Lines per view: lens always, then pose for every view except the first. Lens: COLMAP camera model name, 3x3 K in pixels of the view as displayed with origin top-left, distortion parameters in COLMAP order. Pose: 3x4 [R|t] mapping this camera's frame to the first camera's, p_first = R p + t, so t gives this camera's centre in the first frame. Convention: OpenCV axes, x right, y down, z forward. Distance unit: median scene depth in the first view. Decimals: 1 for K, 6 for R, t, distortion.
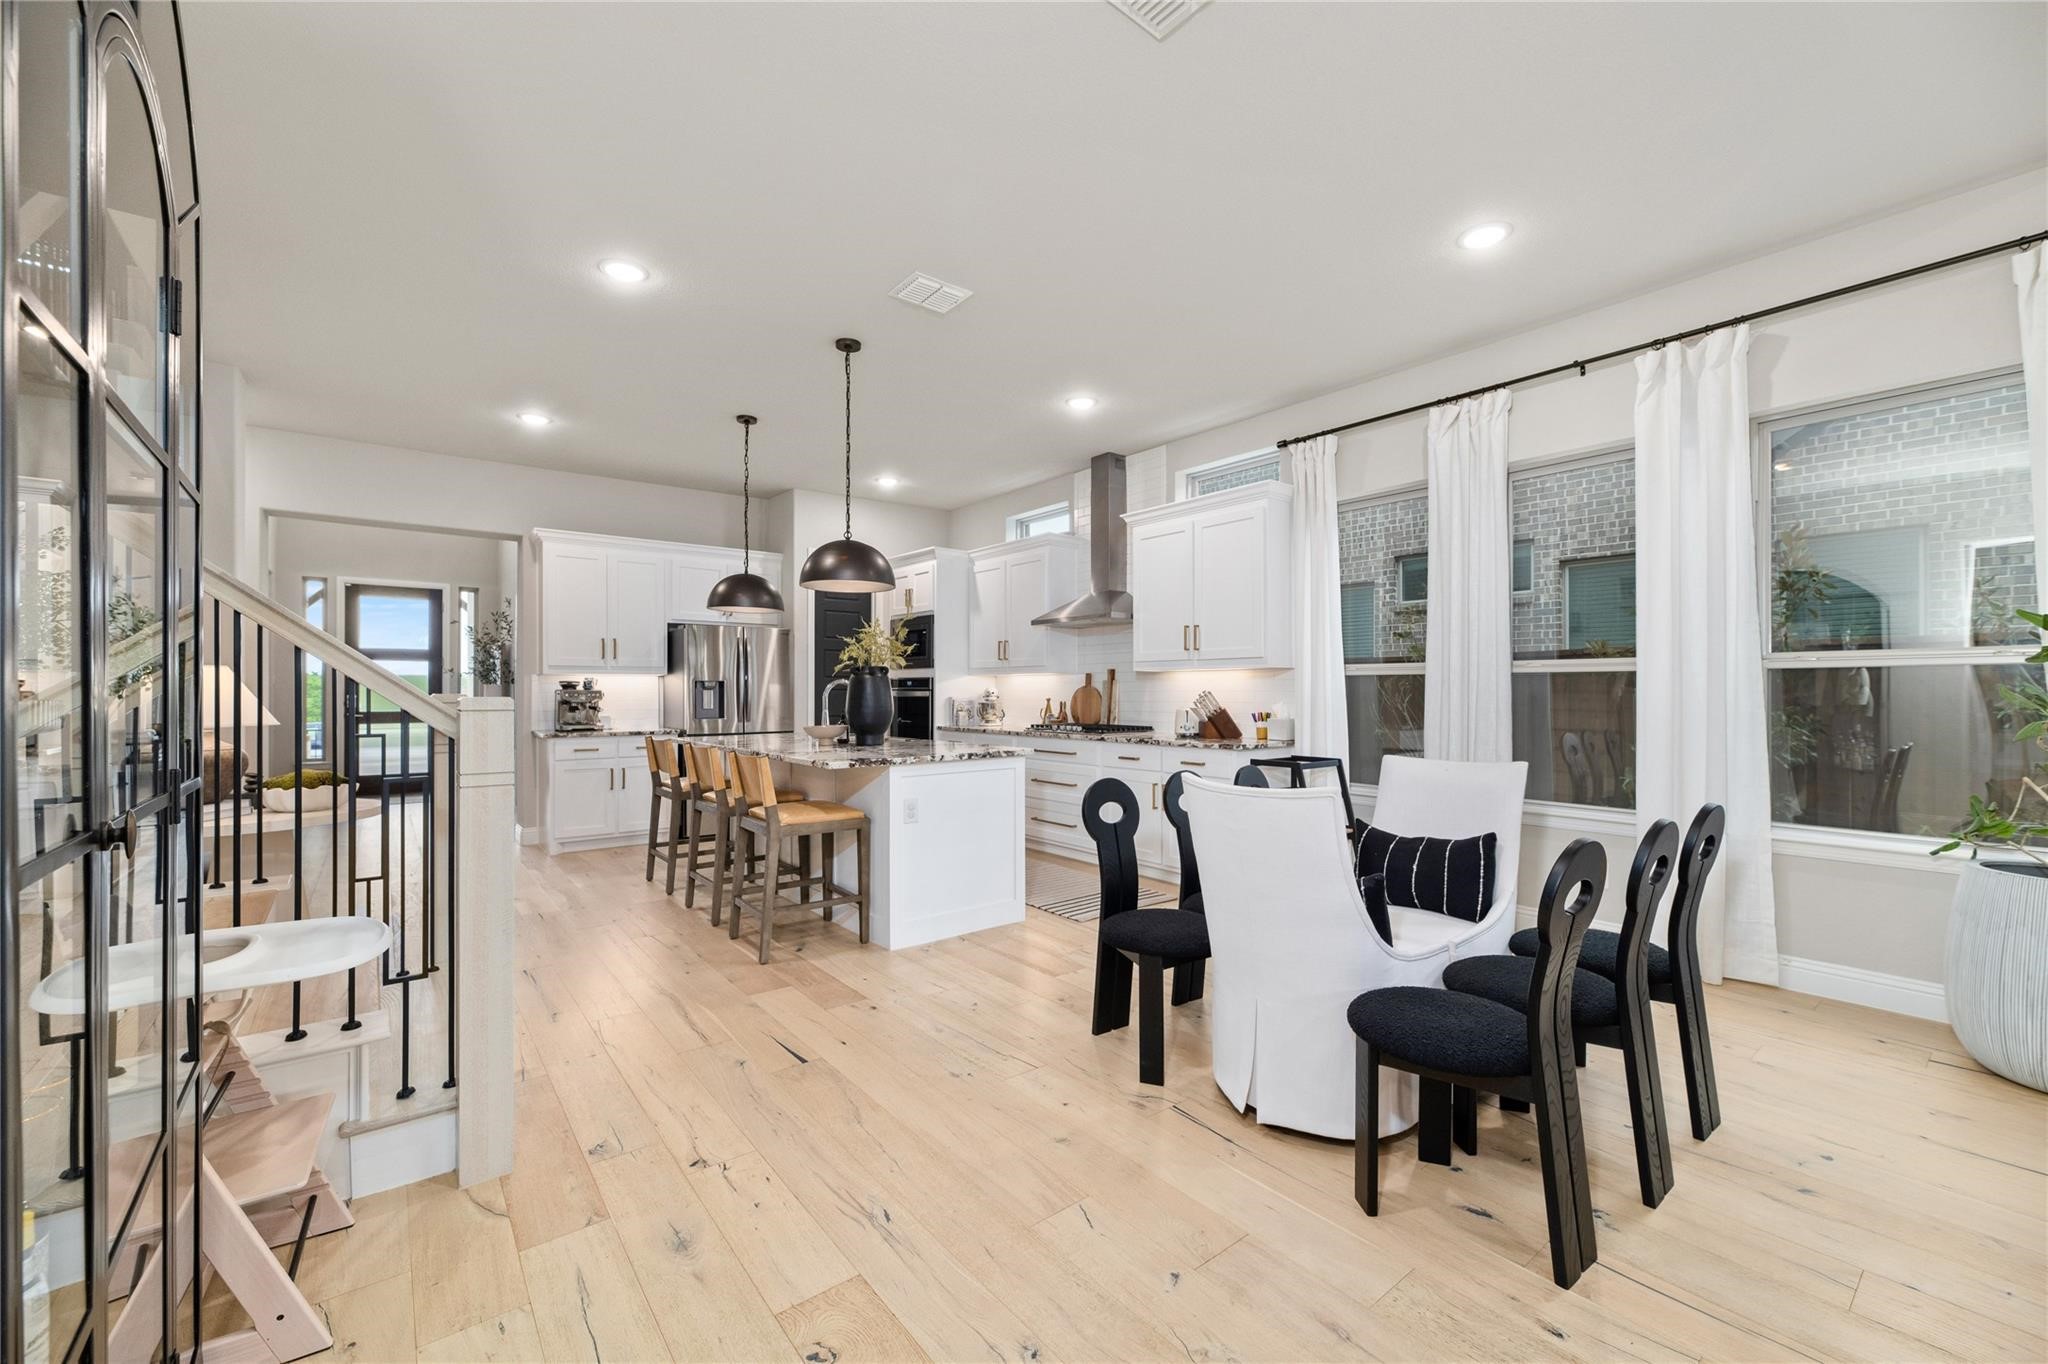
lens RADIAL K [[818.7, 0, 1024.0], [0, 818.7, 682.0], [0, 0, 1]] dist [0.000816, 0.000319]
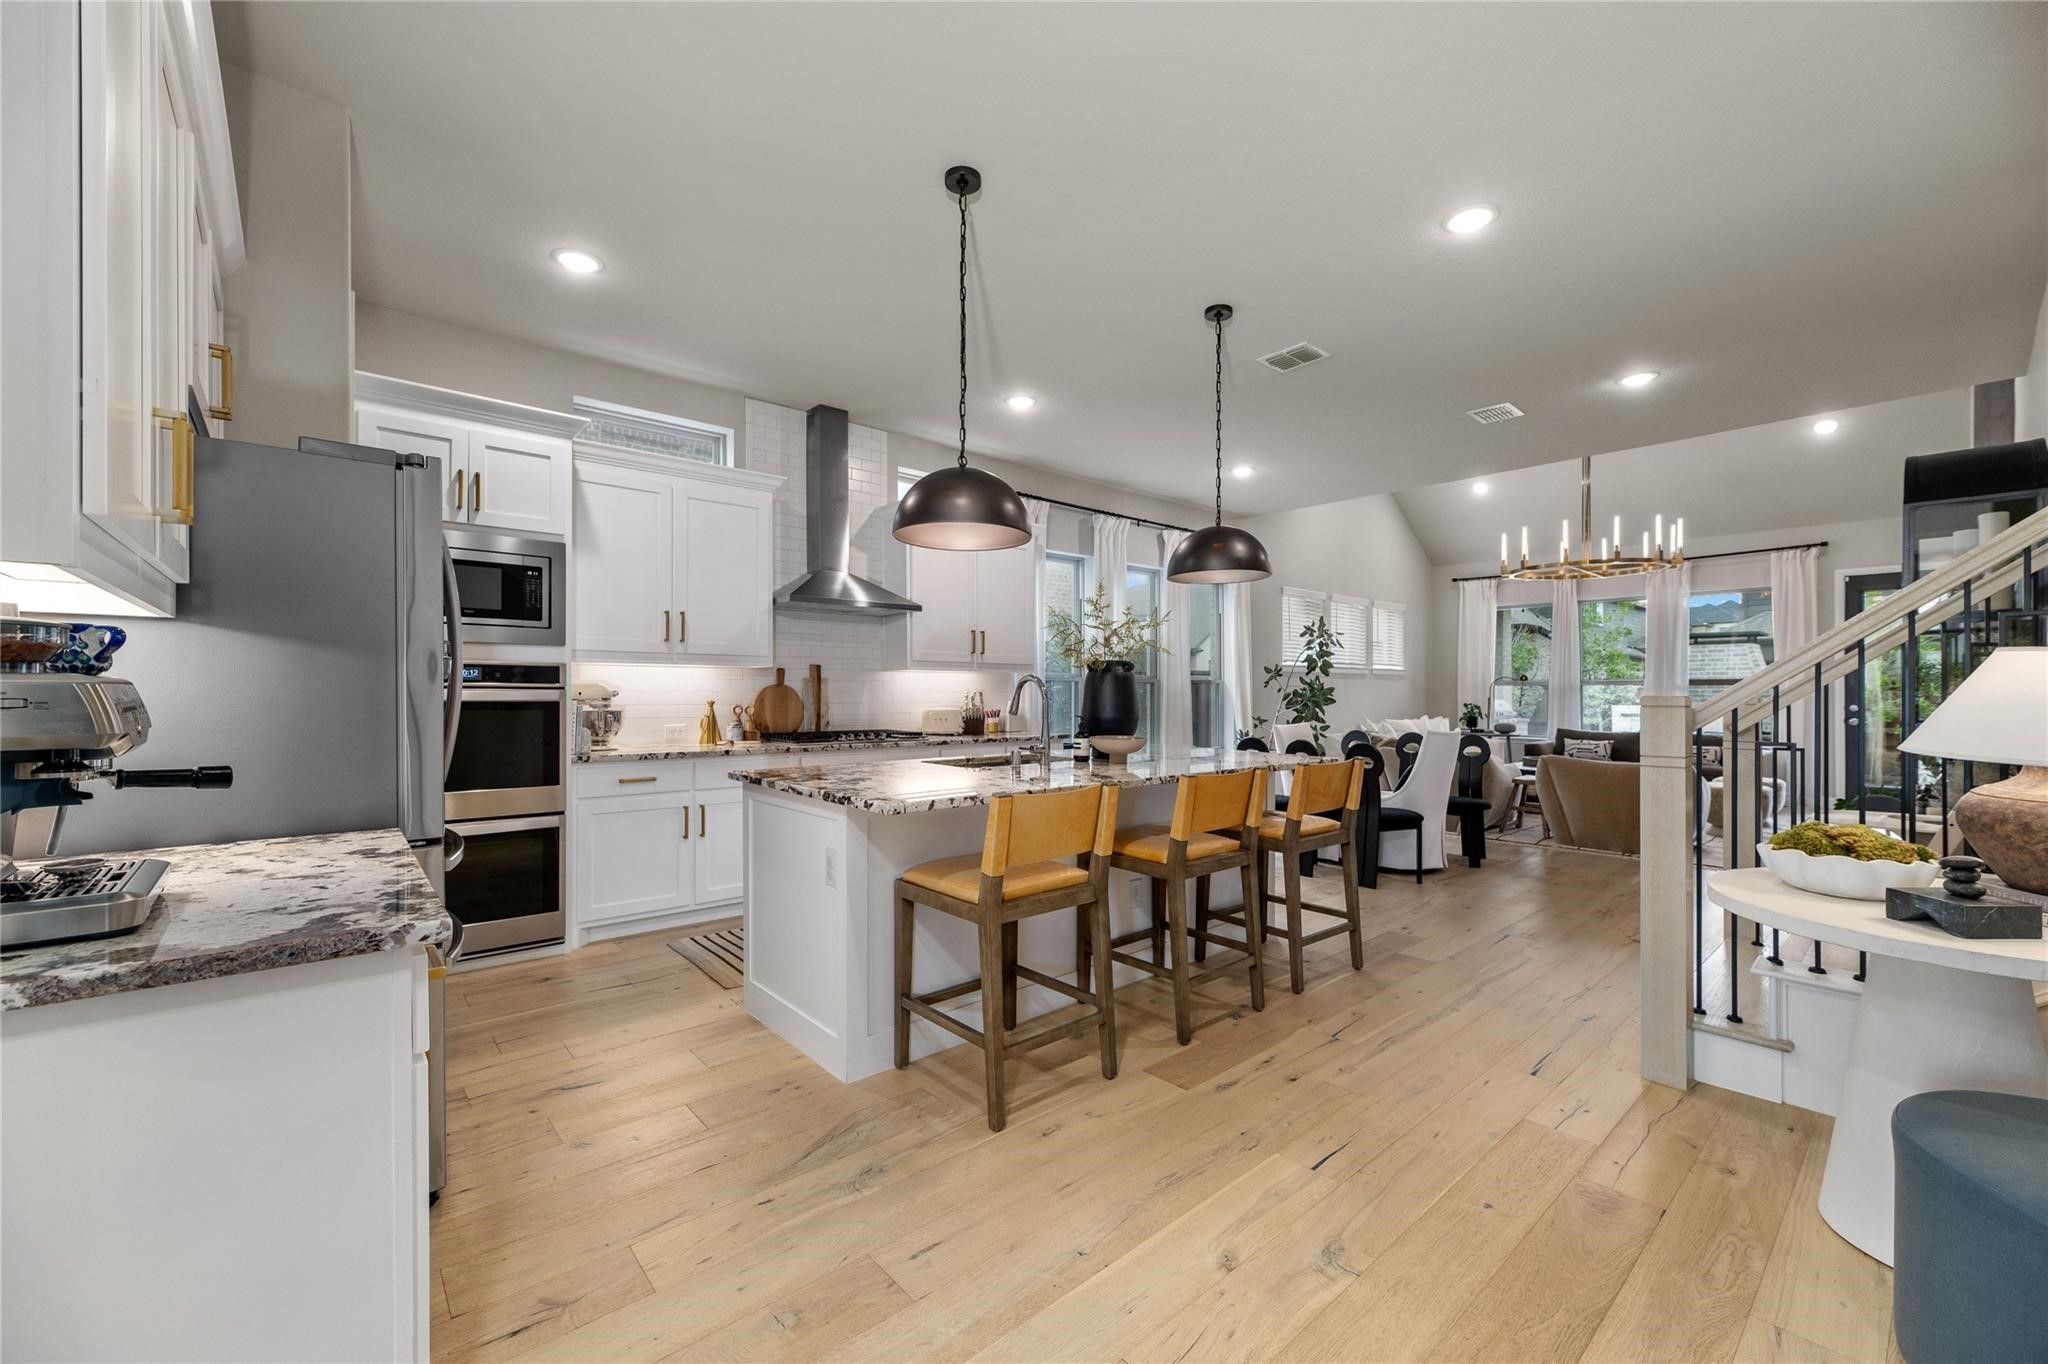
lens RADIAL K [[818.7, 0, 1024.0], [0, 818.7, 682.0], [0, 0, 1]] dist [0.000816, 0.000319]
pose [[-0.051674, 0.013852, 0.998568, -0.716448], [-0.012484, 0.999817, -0.014515, 0.010806], [-0.998586, -0.013217, -0.051492, 0.812415]]
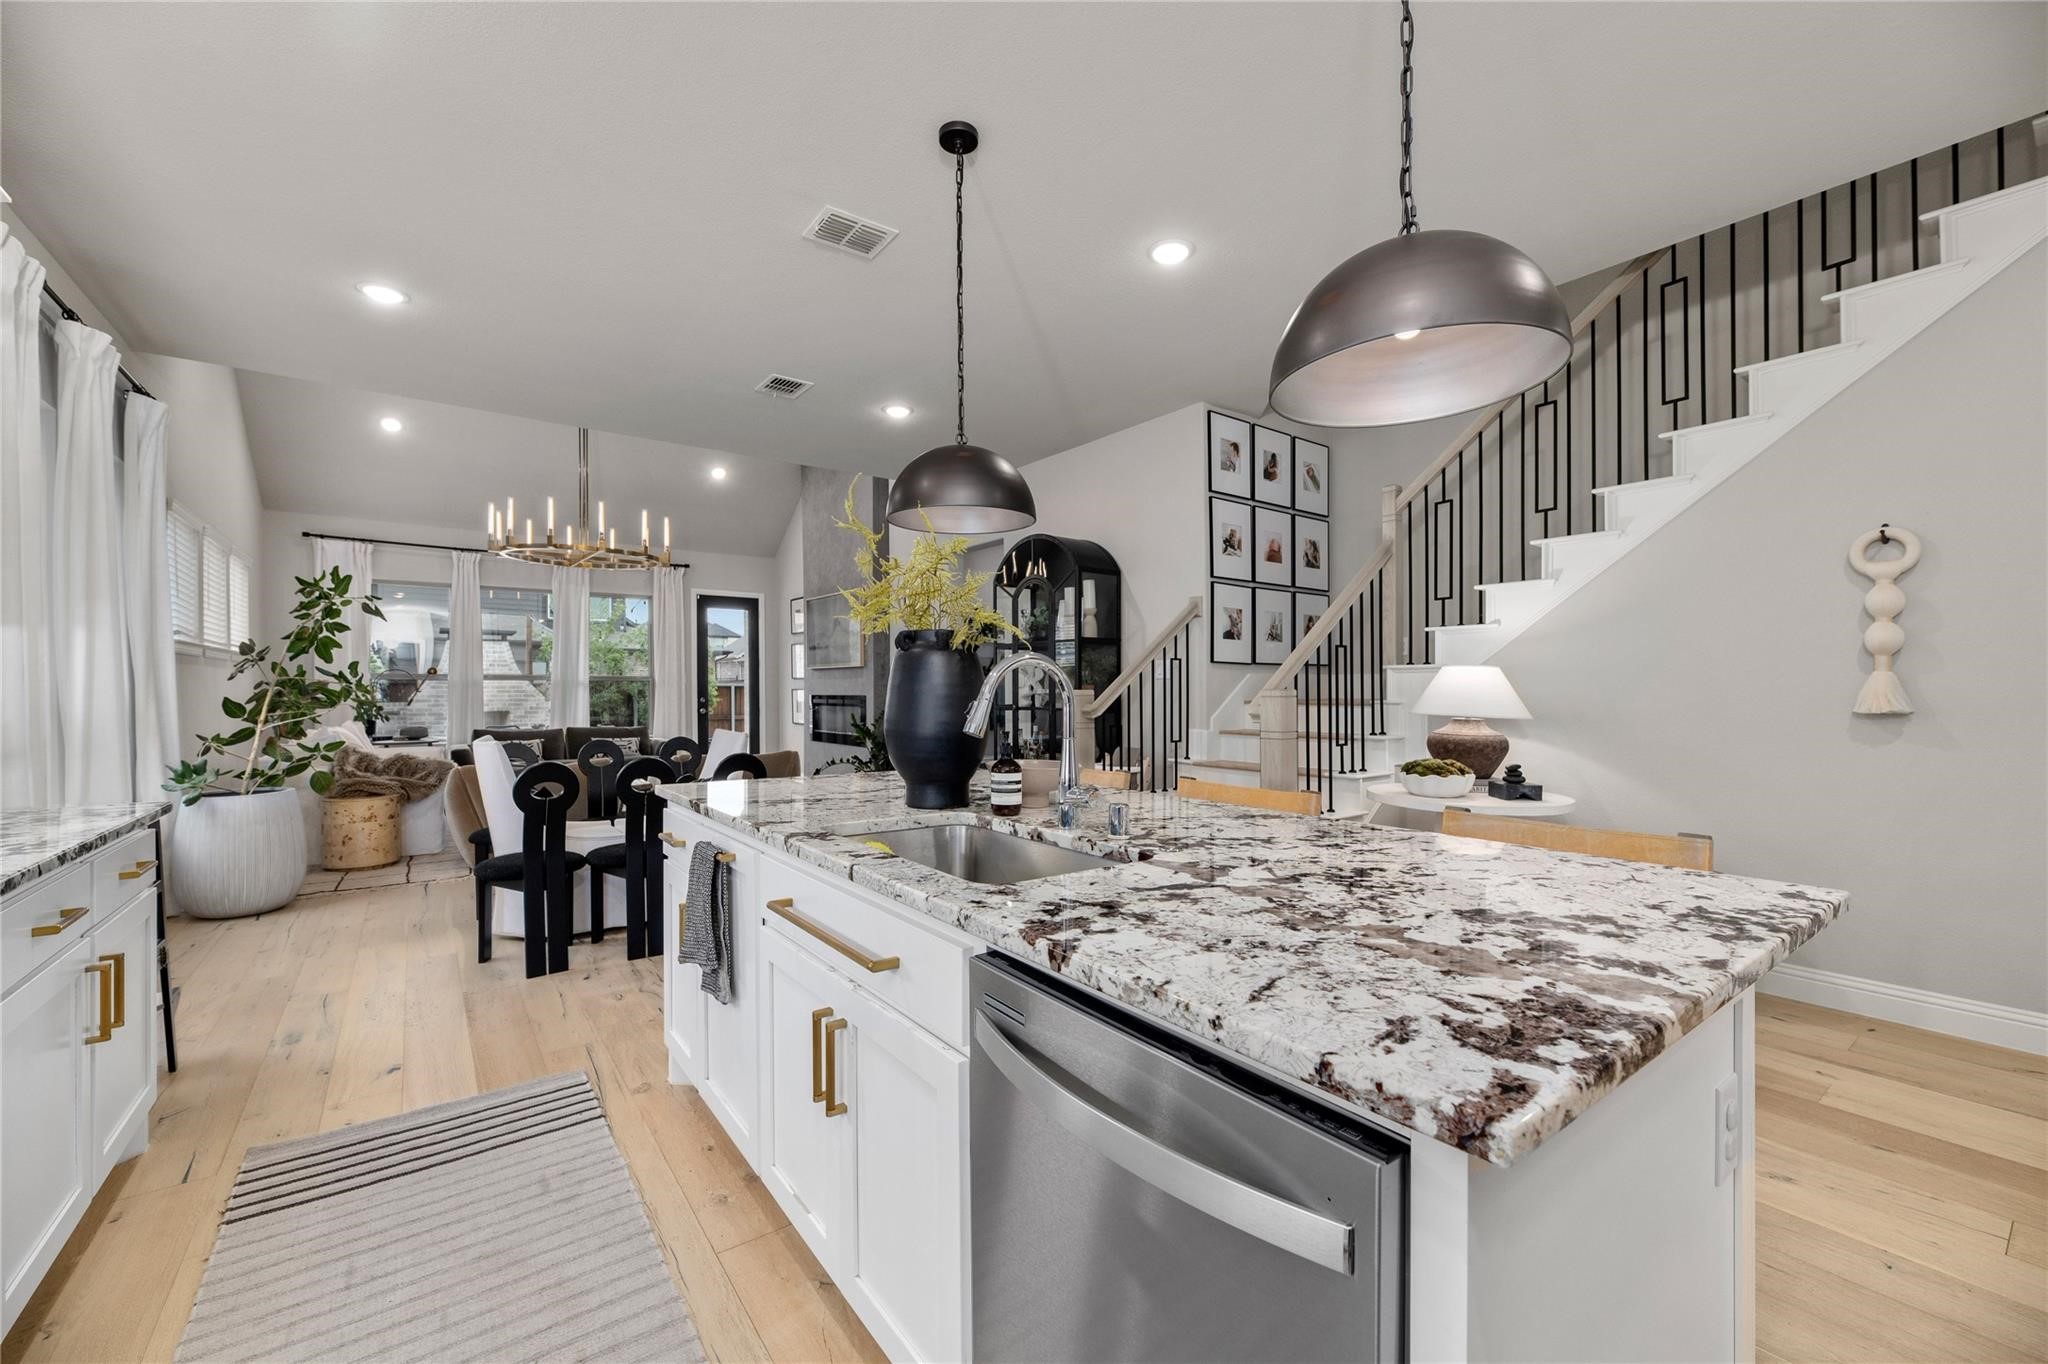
lens RADIAL K [[827.3, 0, 1027.2], [0, 827.3, 690.2], [0, 0, 1]] dist [-0.000071, 0.000067]
pose [[-0.999633, 0.005293, 0.026579, -0.181978], [0.005137, 0.999969, -0.005955, 0.011287], [-0.026609, -0.005816, -0.999629, 1.053434]]
